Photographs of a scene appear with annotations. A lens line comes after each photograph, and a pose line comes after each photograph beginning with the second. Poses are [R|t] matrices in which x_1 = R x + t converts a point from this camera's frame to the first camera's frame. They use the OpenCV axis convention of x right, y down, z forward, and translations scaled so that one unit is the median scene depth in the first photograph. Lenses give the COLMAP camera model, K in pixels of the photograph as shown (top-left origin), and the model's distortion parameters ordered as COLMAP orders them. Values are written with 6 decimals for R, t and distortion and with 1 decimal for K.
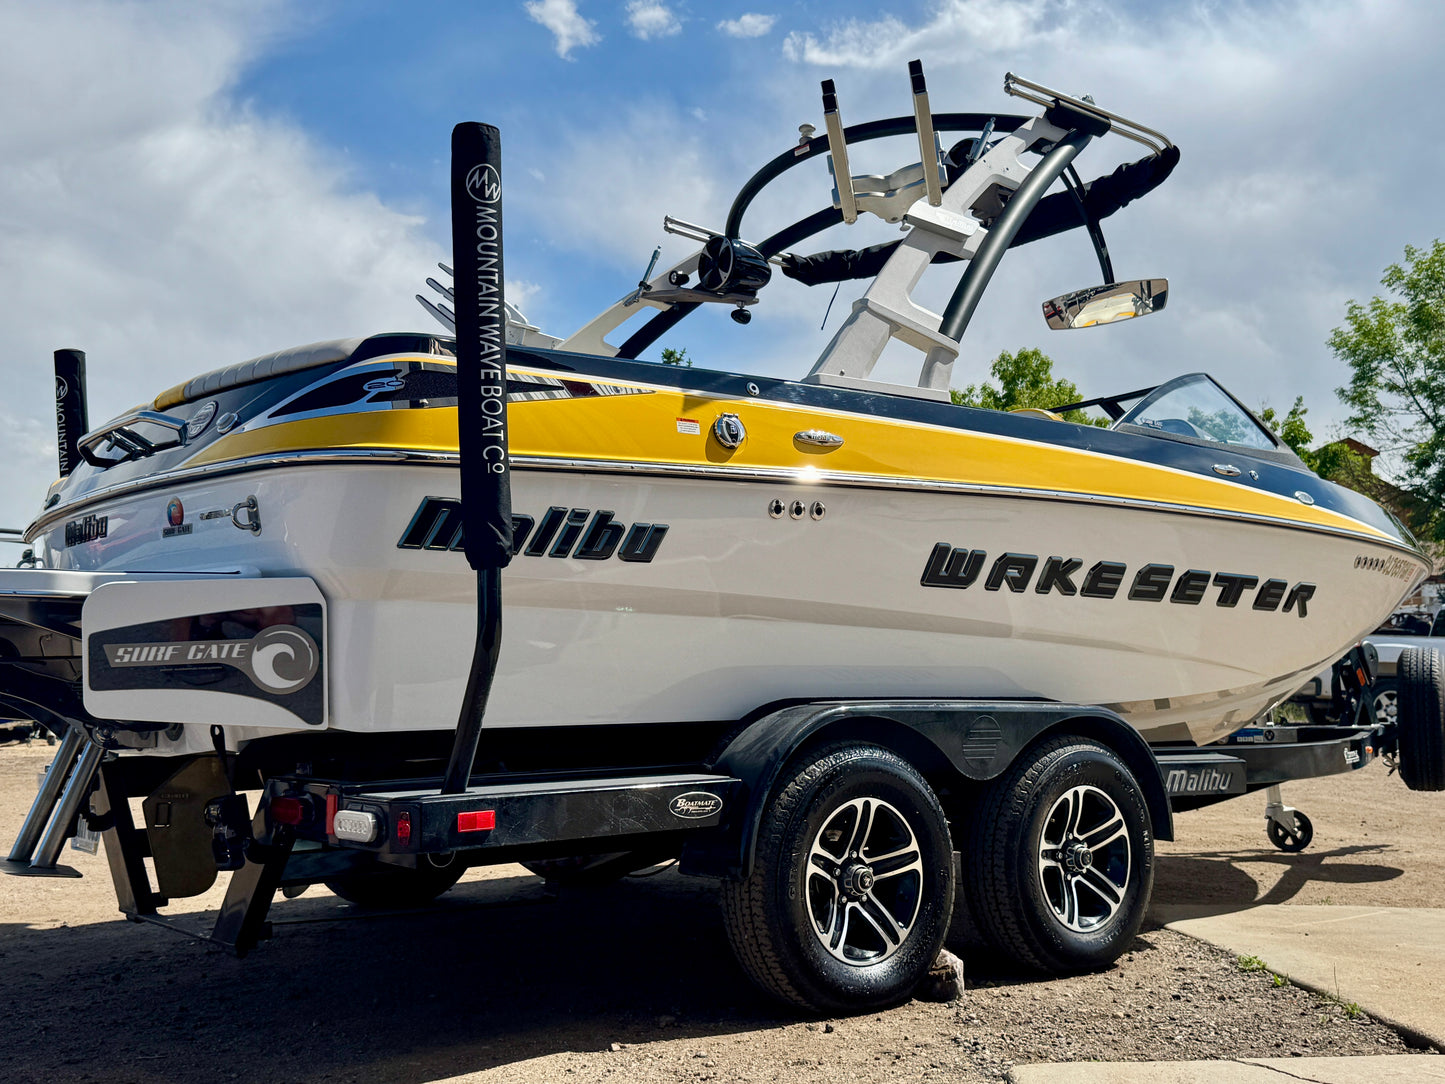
lens RADIAL K [[1487.0, 0, 725.9], [0, 1487.0, 543.1], [0, 0, 1]] dist [0.212015, -0.504563]
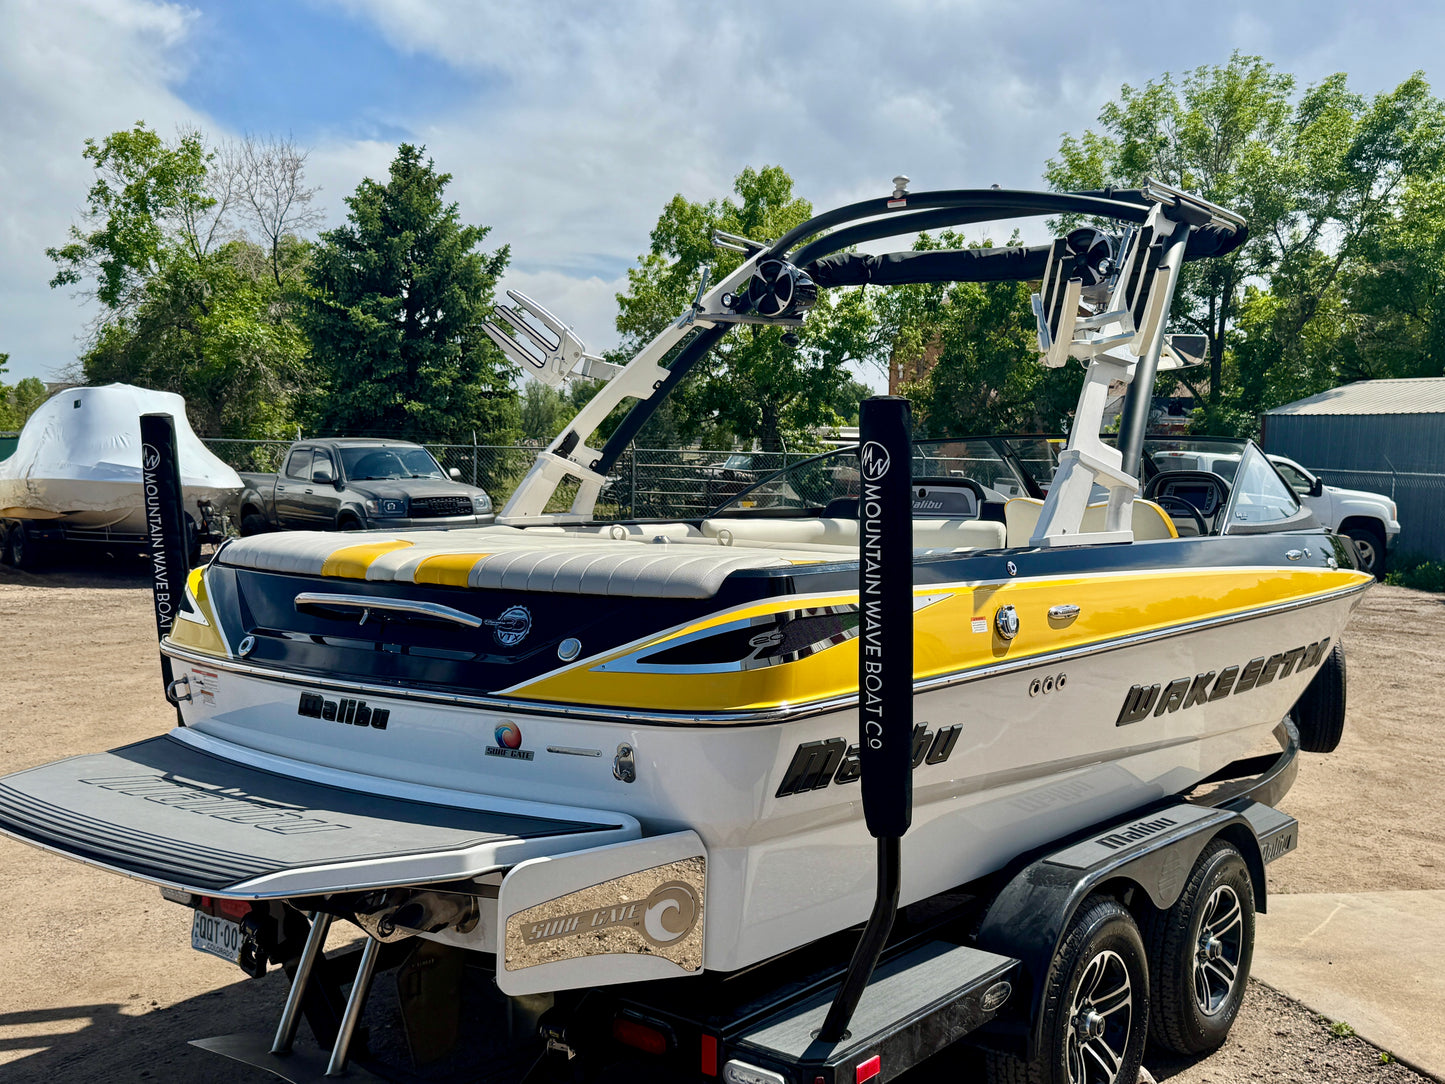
lens RADIAL K [[1481.0, 0, 730.2], [0, 1481.0, 547.7], [0, 0, 1]] dist [0.201820, -0.464180]
pose [[0.976392, 0.003158, 0.215982, -0.358424], [-0.036308, 0.988066, 0.149691, -0.240585], [-0.212932, -0.153999, 0.964855, 0.047936]]
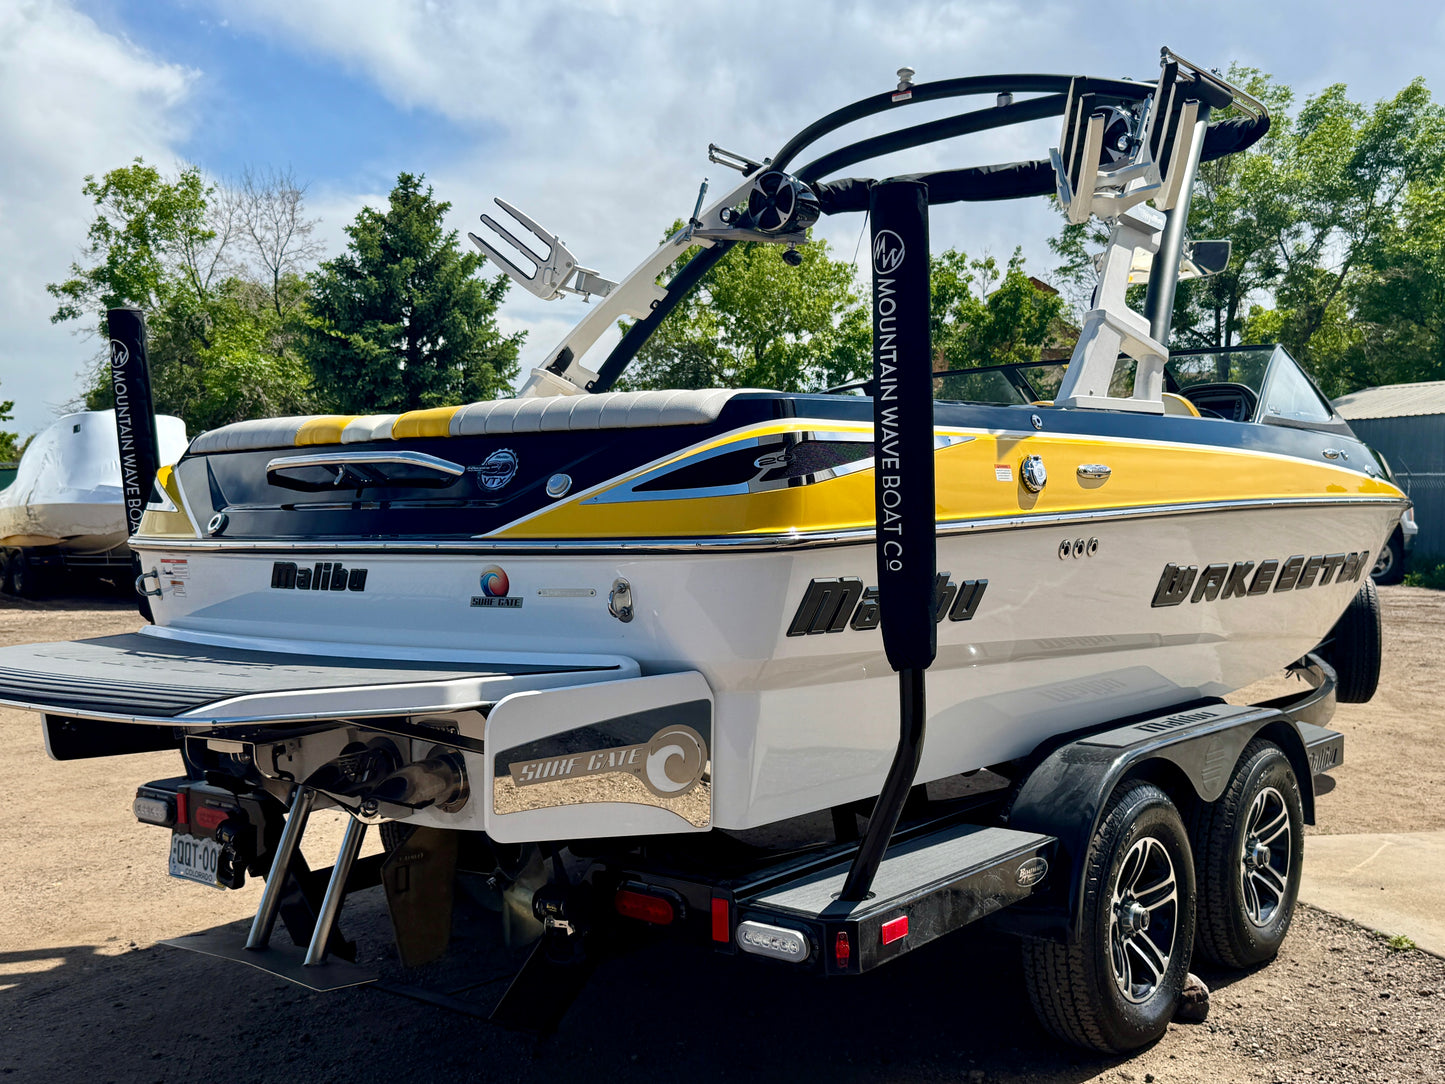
lens RADIAL K [[1482.7, 0, 724.0], [0, 1482.7, 547.6], [0, 0, 1]] dist [0.205435, -0.476161]
pose [[0.978218, -0.011939, 0.207238, -0.343069], [-0.013735, 0.992435, 0.122004, -0.125133], [-0.207127, -0.122193, 0.970653, 0.094790]]
